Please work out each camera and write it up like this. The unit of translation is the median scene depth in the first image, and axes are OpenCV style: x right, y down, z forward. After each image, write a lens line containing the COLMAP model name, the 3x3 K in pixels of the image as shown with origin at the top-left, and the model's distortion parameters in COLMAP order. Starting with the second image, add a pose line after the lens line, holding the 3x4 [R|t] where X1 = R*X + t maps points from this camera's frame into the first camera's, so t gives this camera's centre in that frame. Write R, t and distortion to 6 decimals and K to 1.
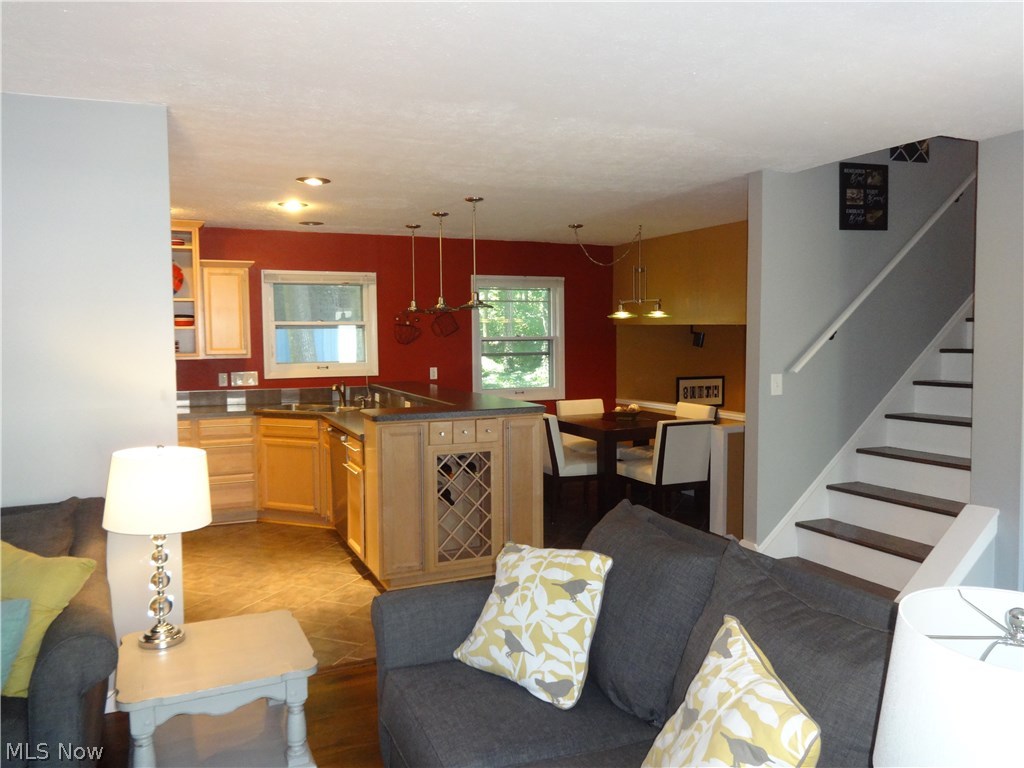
lens RADIAL K [[761.6, 0, 514.1], [0, 761.6, 379.6], [0, 0, 1]] dist [-0.006714, -0.001086]
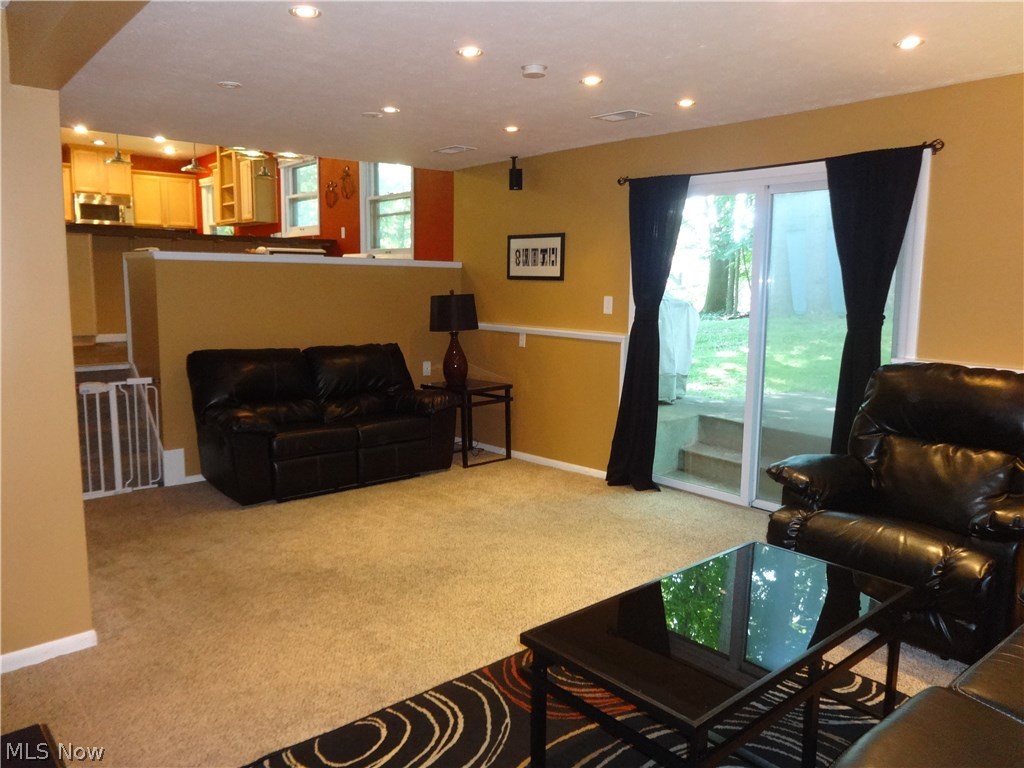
lens RADIAL K [[761.6, 0, 514.1], [0, 761.6, 379.6], [0, 0, 1]] dist [-0.006714, -0.001086]
pose [[0.288196, 0.138892, -0.947445, 1.065322], [-0.071695, 0.989778, 0.123289, 0.049899], [0.954884, 0.032396, 0.295208, 0.913157]]
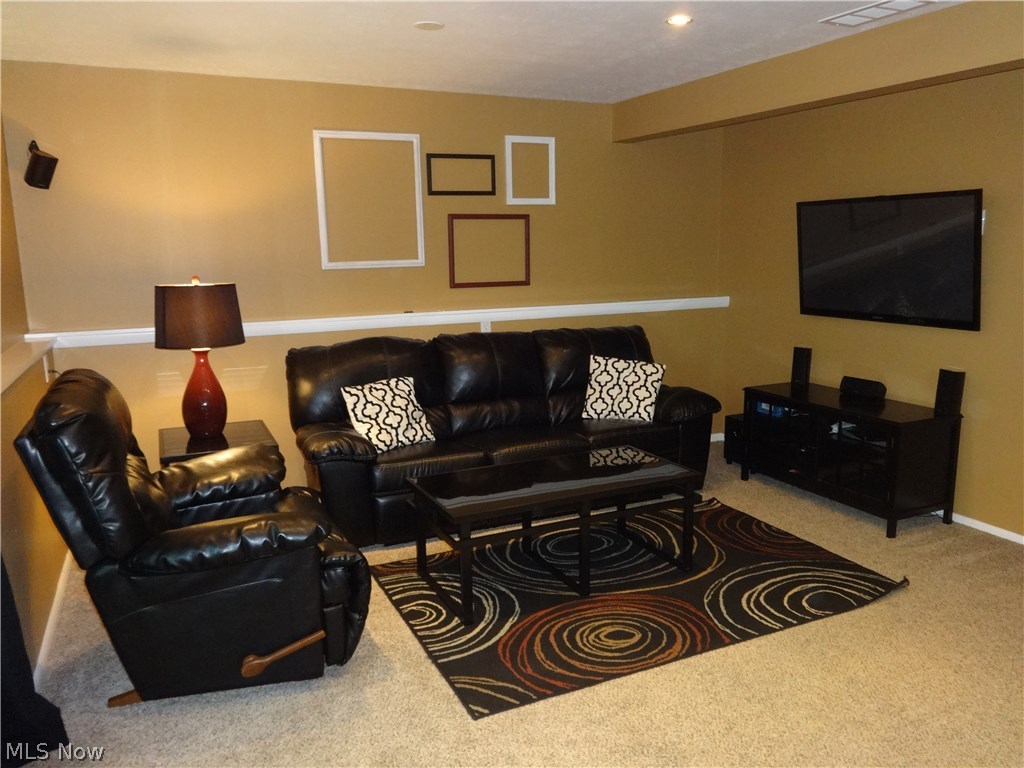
lens RADIAL K [[761.6, 0, 514.1], [0, 761.6, 379.6], [0, 0, 1]] dist [-0.006714, -0.001086]
pose [[-0.031673, -0.166678, 0.985502, 0.369511], [0.076342, 0.982713, 0.168660, 0.039584], [-0.996579, 0.080577, -0.018401, 1.120029]]
